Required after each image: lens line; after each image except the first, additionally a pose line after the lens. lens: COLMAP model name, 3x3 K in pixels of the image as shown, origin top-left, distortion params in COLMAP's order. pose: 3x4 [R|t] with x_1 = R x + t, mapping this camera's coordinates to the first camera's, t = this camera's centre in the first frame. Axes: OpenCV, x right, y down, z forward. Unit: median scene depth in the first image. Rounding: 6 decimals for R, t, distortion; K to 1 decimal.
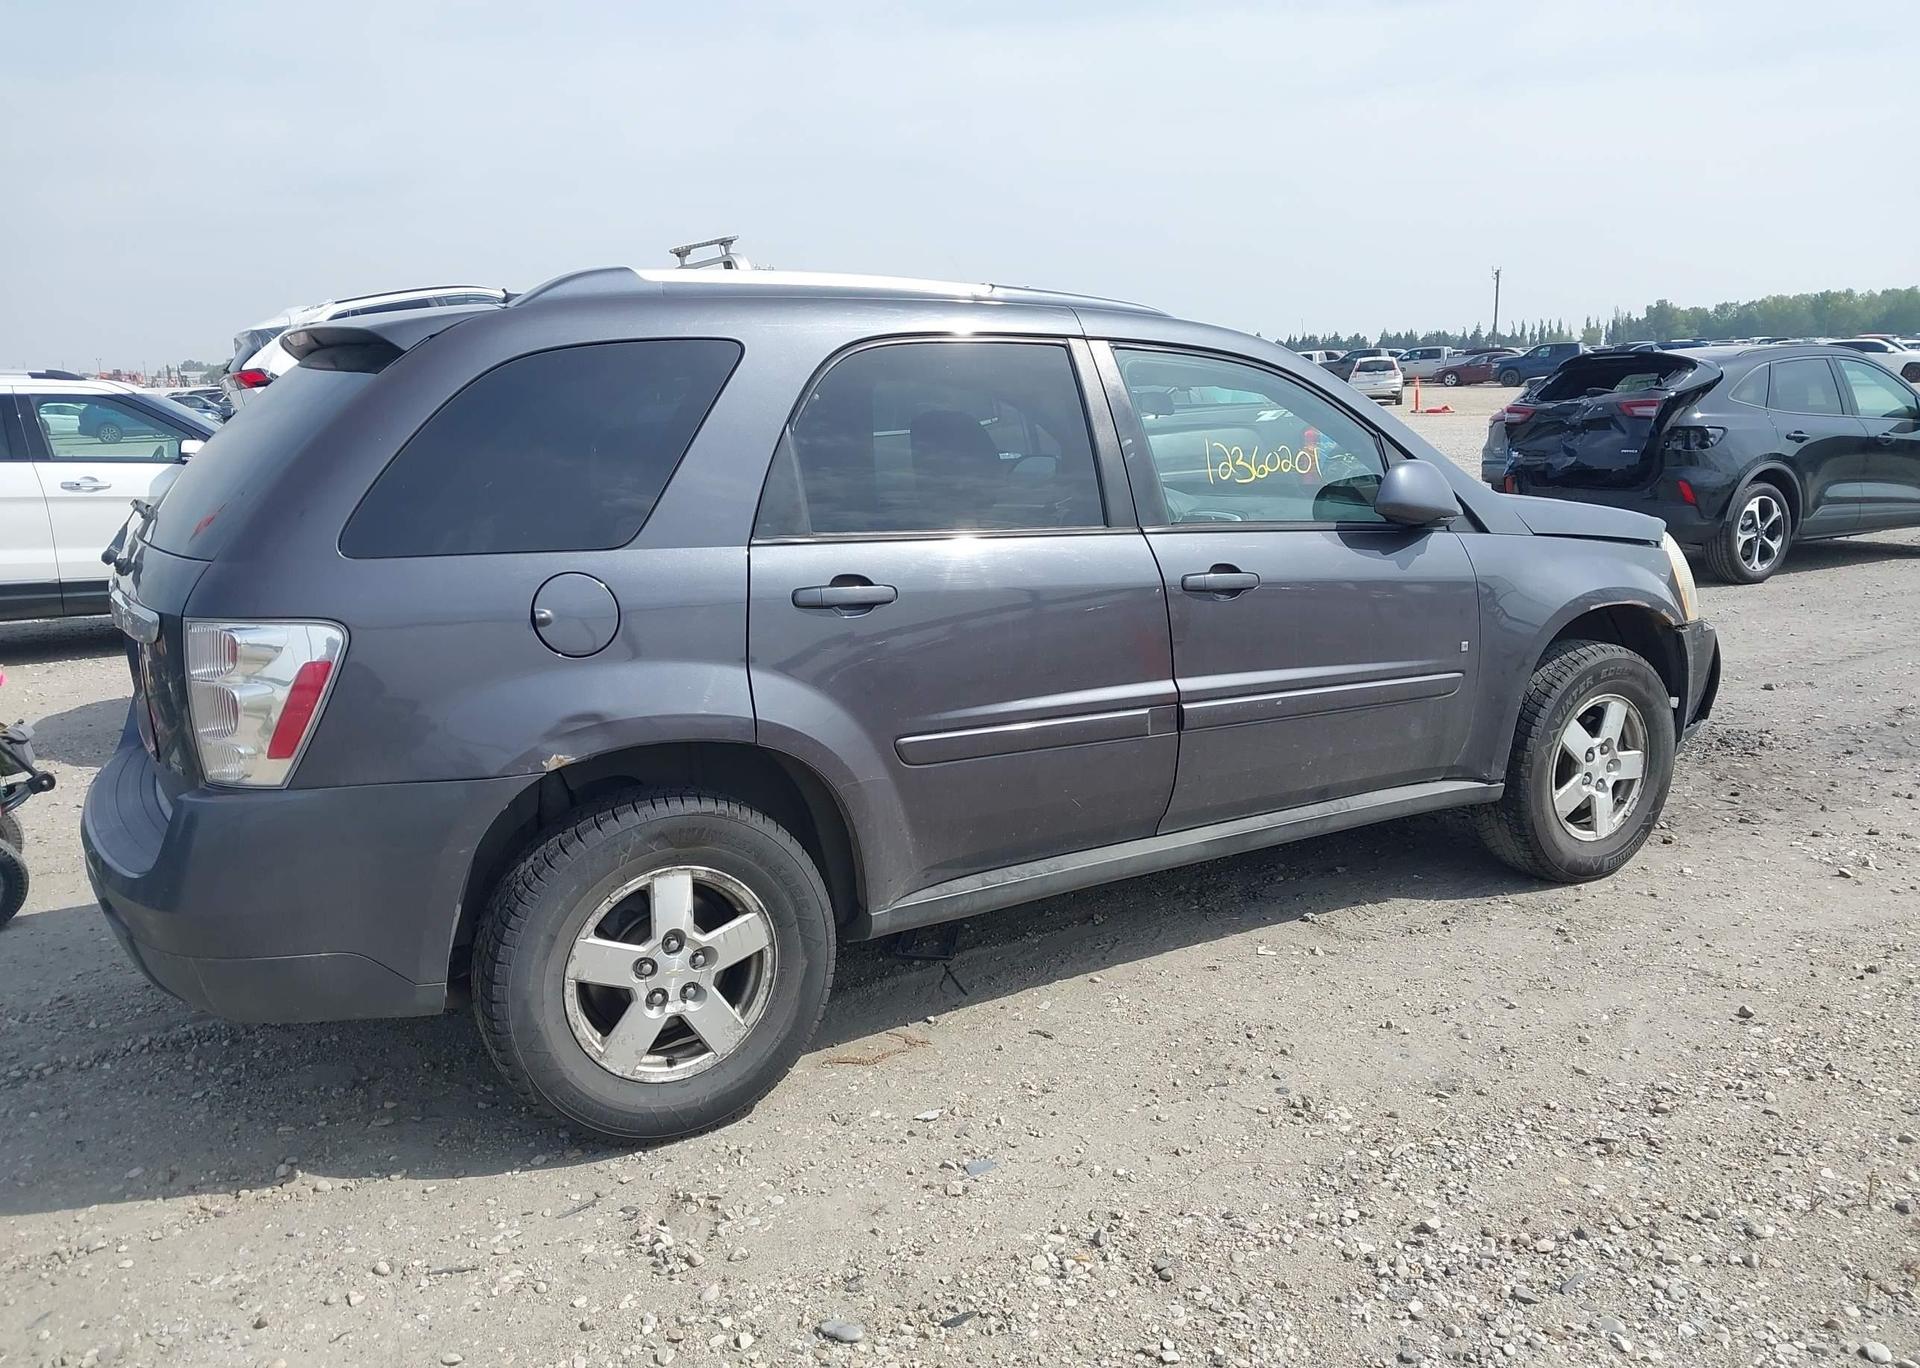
lens RADIAL K [[1506.3, 0, 966.1], [0, 1506.3, 695.7], [0, 0, 1]] dist [0.047335, -0.061043]
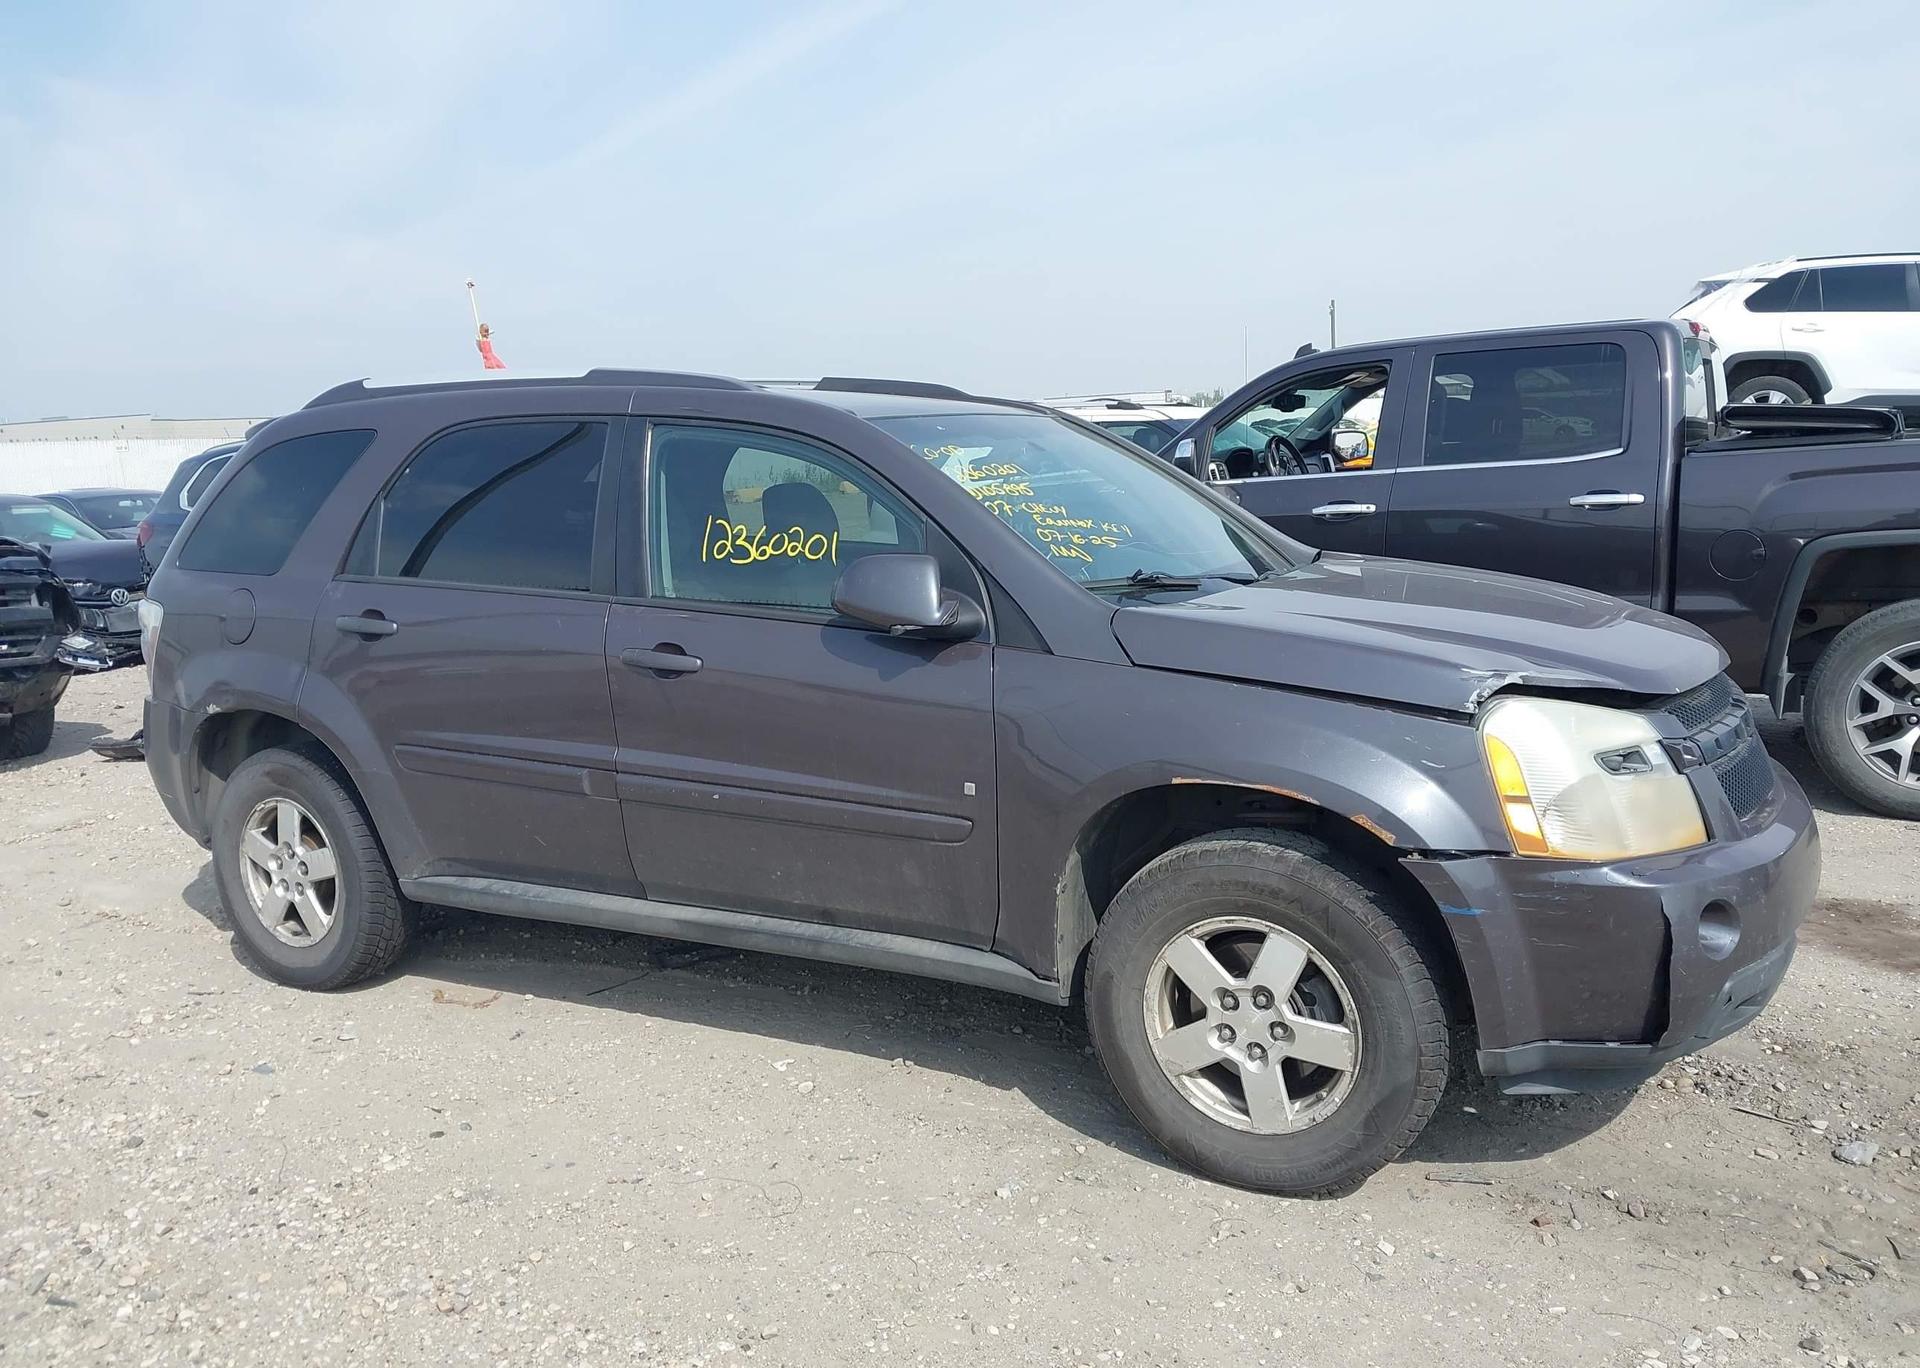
lens RADIAL K [[1506.3, 0, 948.7], [0, 1506.3, 686.3], [0, 0, 1]] dist [0.047335, -0.061043]
pose [[0.492274, 0.144477, -0.858366, 1.207118], [-0.142119, 0.986237, 0.084494, -0.183614], [0.858760, 0.080397, 0.506032, 0.715236]]
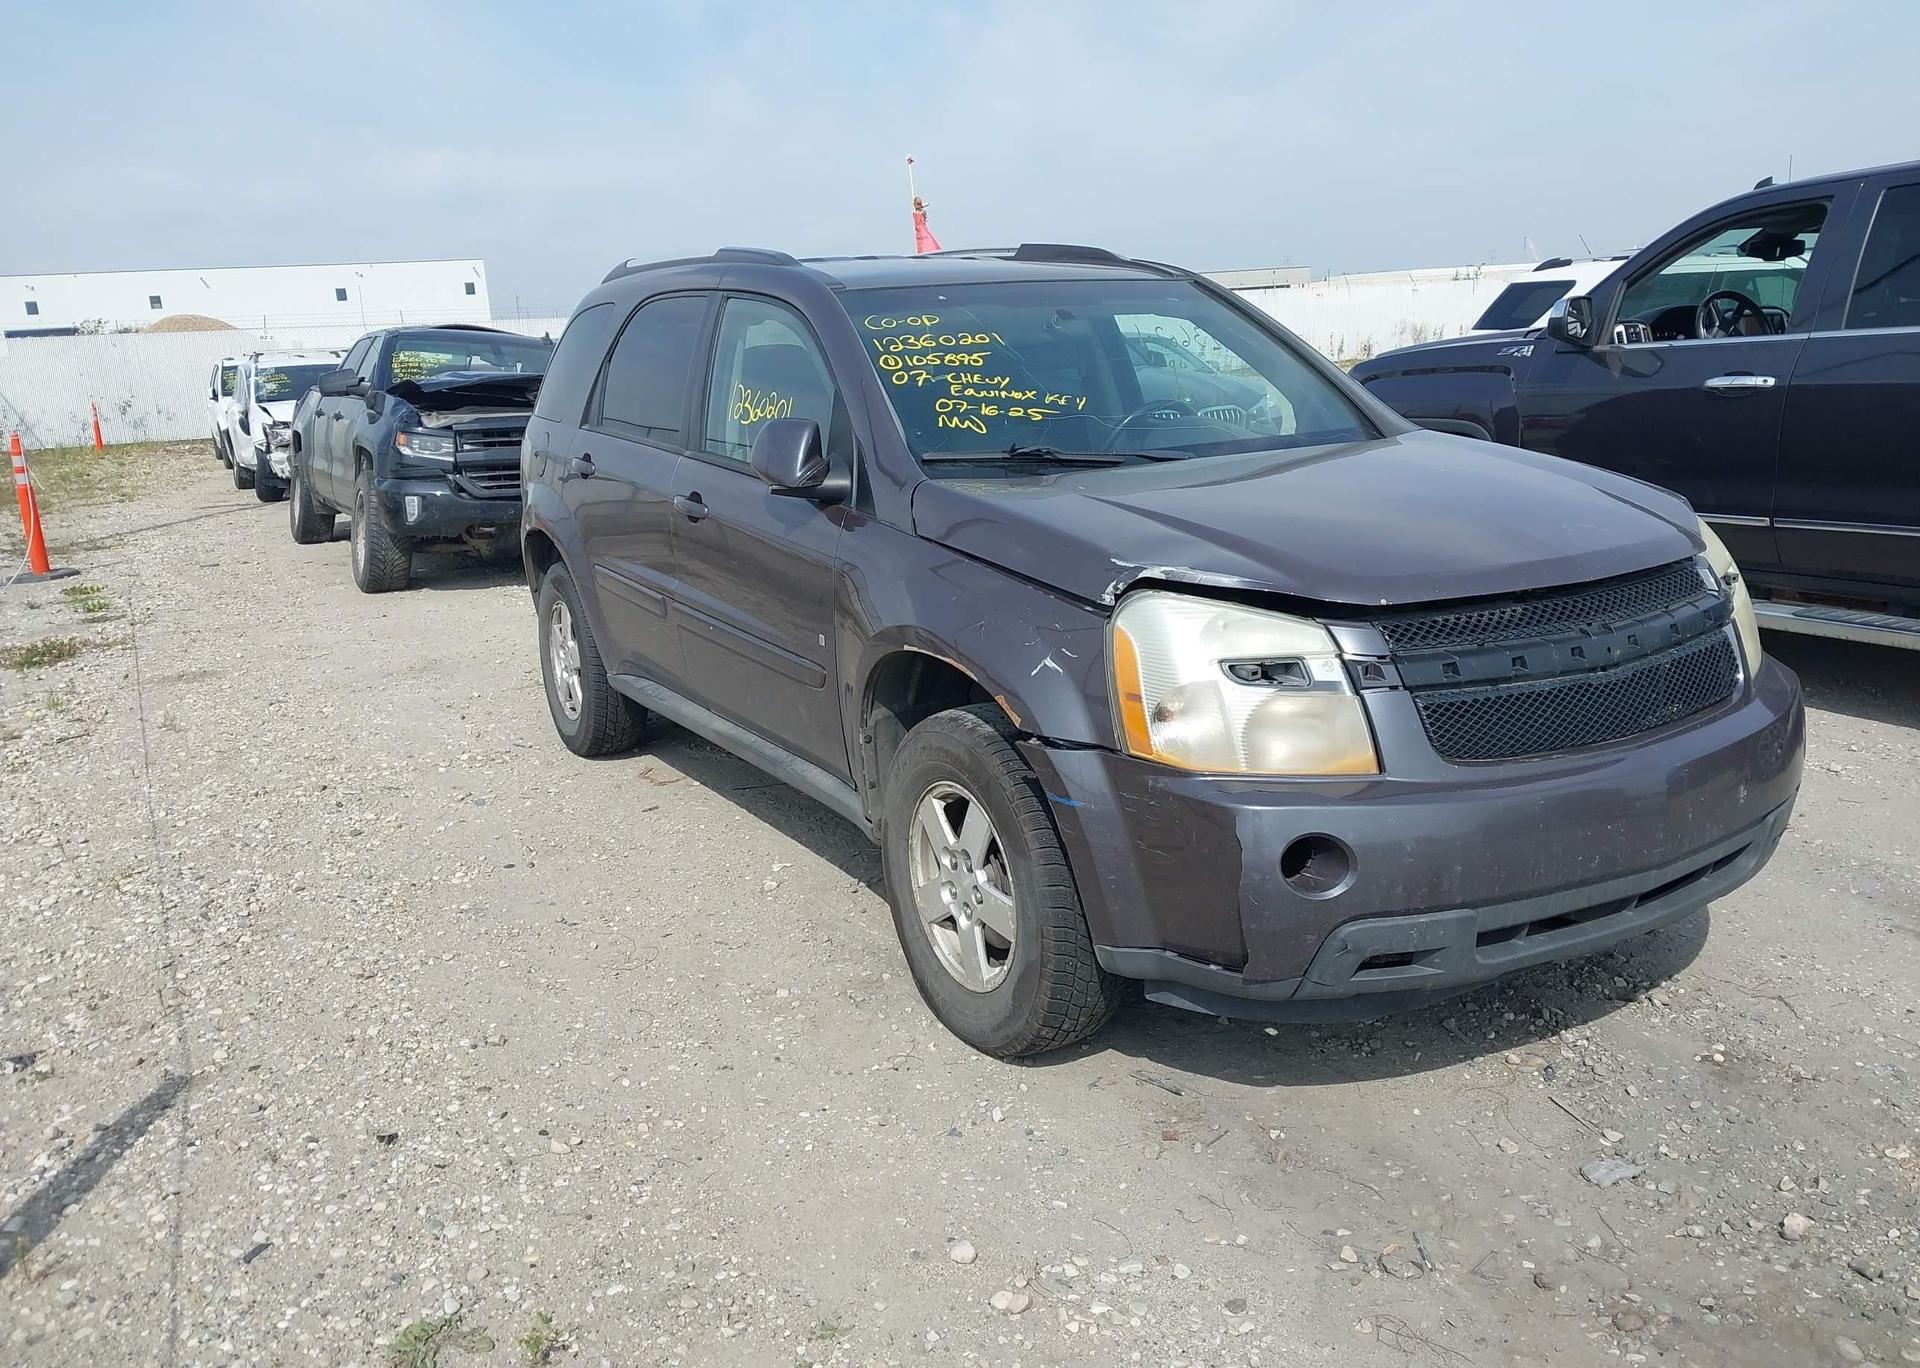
lens RADIAL K [[1506.3, 0, 958.6], [0, 1506.3, 678.9], [0, 0, 1]] dist [0.047335, -0.061043]
pose [[-0.014373, 0.250081, -0.968118, 1.424949], [-0.151252, 0.956533, 0.249334, -0.290108], [0.988391, 0.150013, 0.024077, 1.291953]]
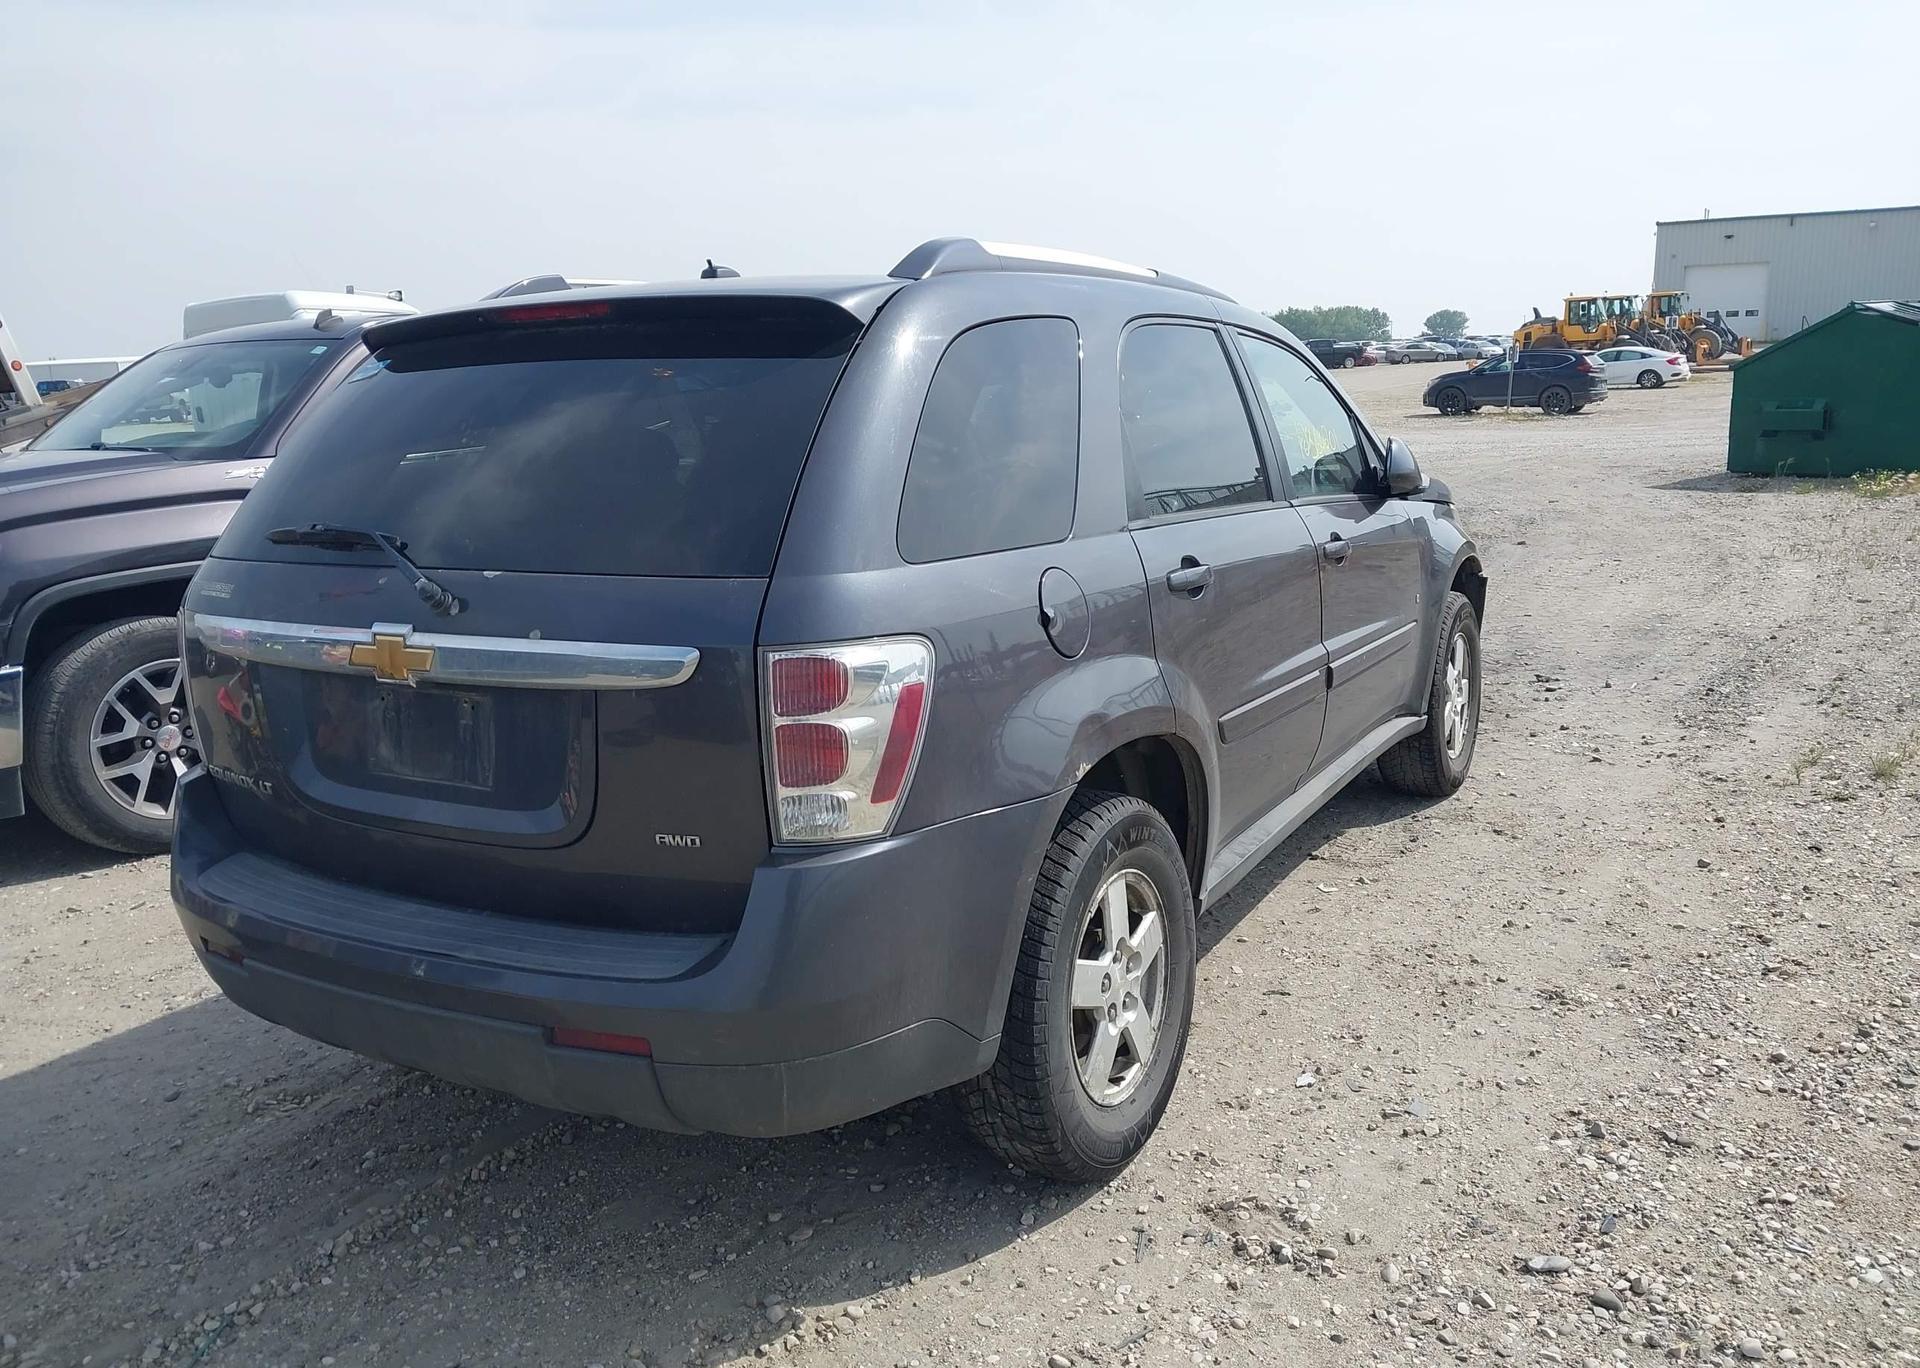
lens RADIAL K [[1506.3, 0, 965.7], [0, 1506.3, 692.1], [0, 0, 1]] dist [0.047335, -0.061043]
pose [[0.872707, -0.104257, 0.476983, -0.639754], [0.109840, 0.993816, 0.016257, -0.021730], [-0.475728, 0.038204, 0.878762, 0.191713]]
